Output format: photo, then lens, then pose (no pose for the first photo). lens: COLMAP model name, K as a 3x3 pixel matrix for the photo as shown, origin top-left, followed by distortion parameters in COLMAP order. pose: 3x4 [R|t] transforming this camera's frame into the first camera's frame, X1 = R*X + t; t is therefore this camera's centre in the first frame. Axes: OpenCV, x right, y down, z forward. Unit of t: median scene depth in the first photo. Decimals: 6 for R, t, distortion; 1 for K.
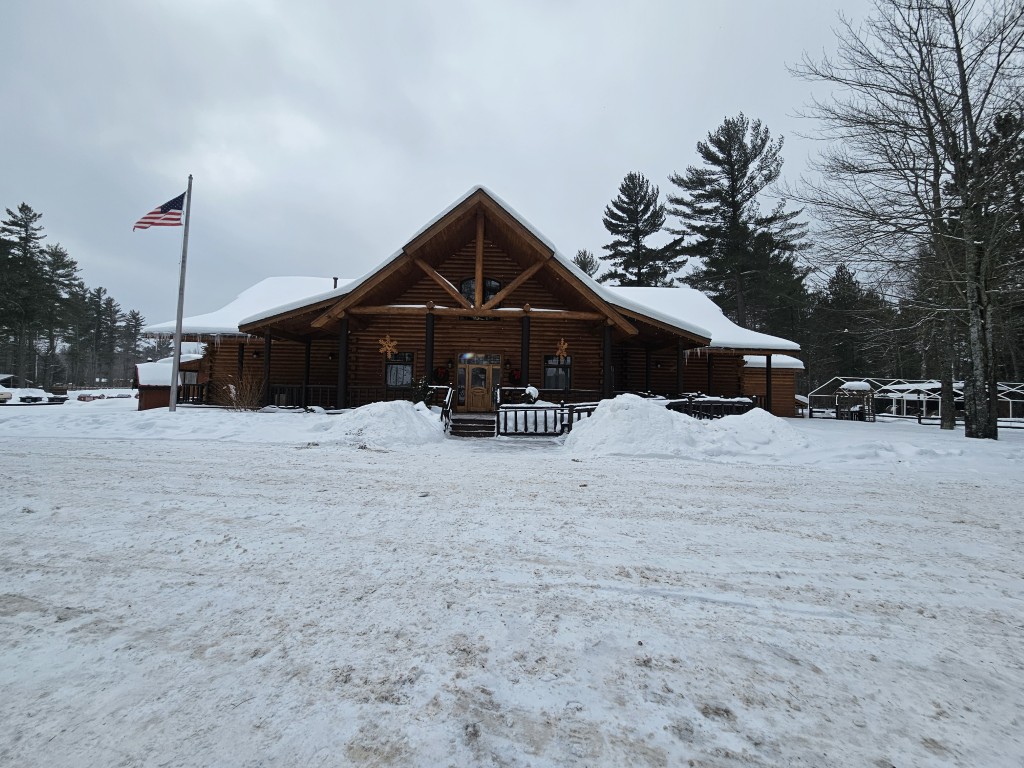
lens RADIAL K [[427.4, 0, 512.0], [0, 427.4, 384.0], [0, 0, 1]] dist [-0.000404, 0.000043]
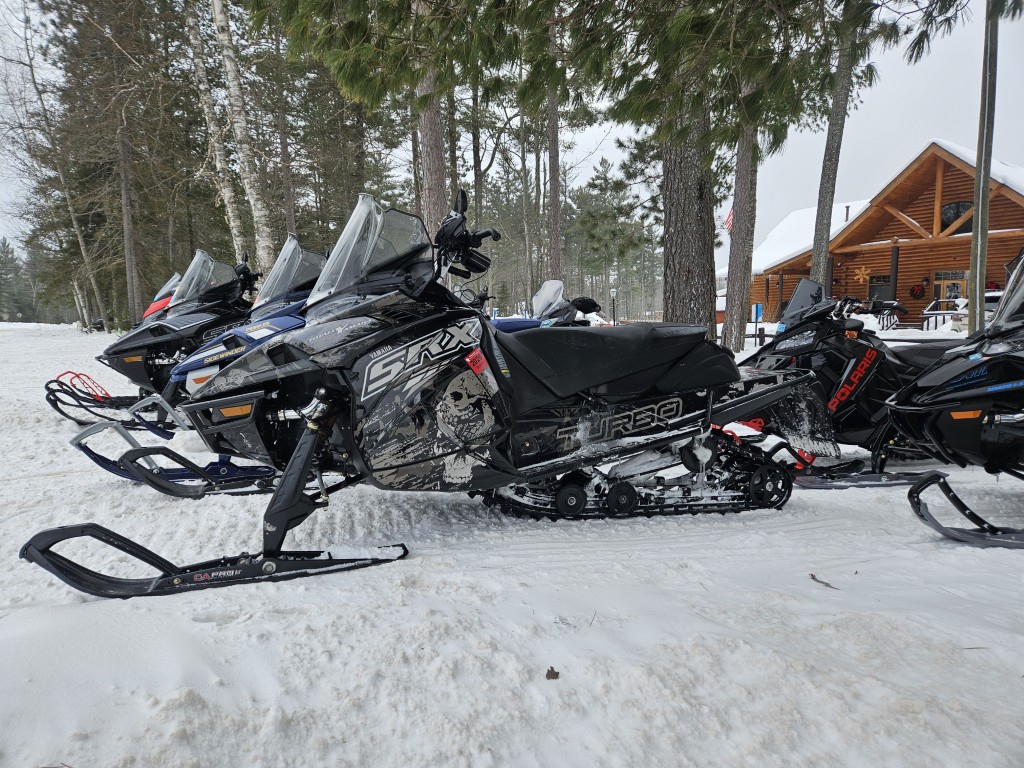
lens RADIAL K [[664.4, 0, 512.0], [0, 664.4, 384.0], [0, 0, 1]] dist [0.055344, -0.002059]
pose [[0.577798, 0.045929, -0.814887, 0.835034], [0.047525, 0.994828, 0.089769, 0.011958], [0.814795, -0.090596, 0.572626, -1.171062]]
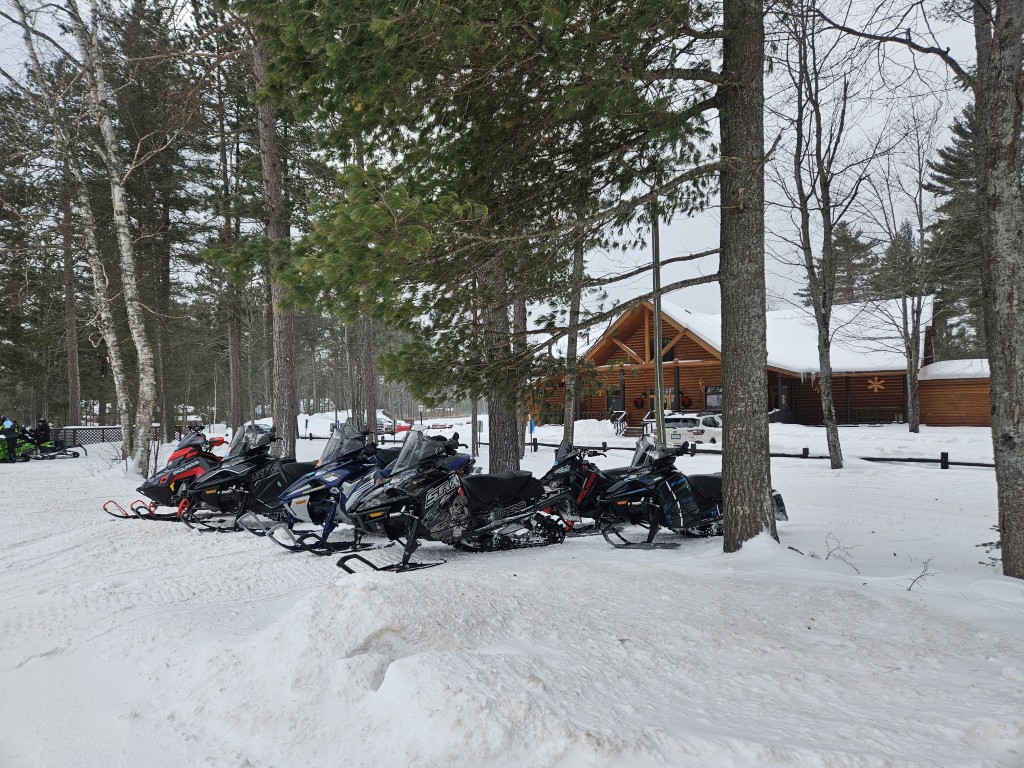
lens RADIAL K [[664.4, 0, 512.0], [0, 664.4, 384.0], [0, 0, 1]] dist [0.055344, -0.002059]
pose [[0.813604, -0.060446, -0.578268, 0.985153], [0.049241, 0.998171, -0.035059, -0.032946], [0.579330, 0.000050, 0.815093, -1.422035]]
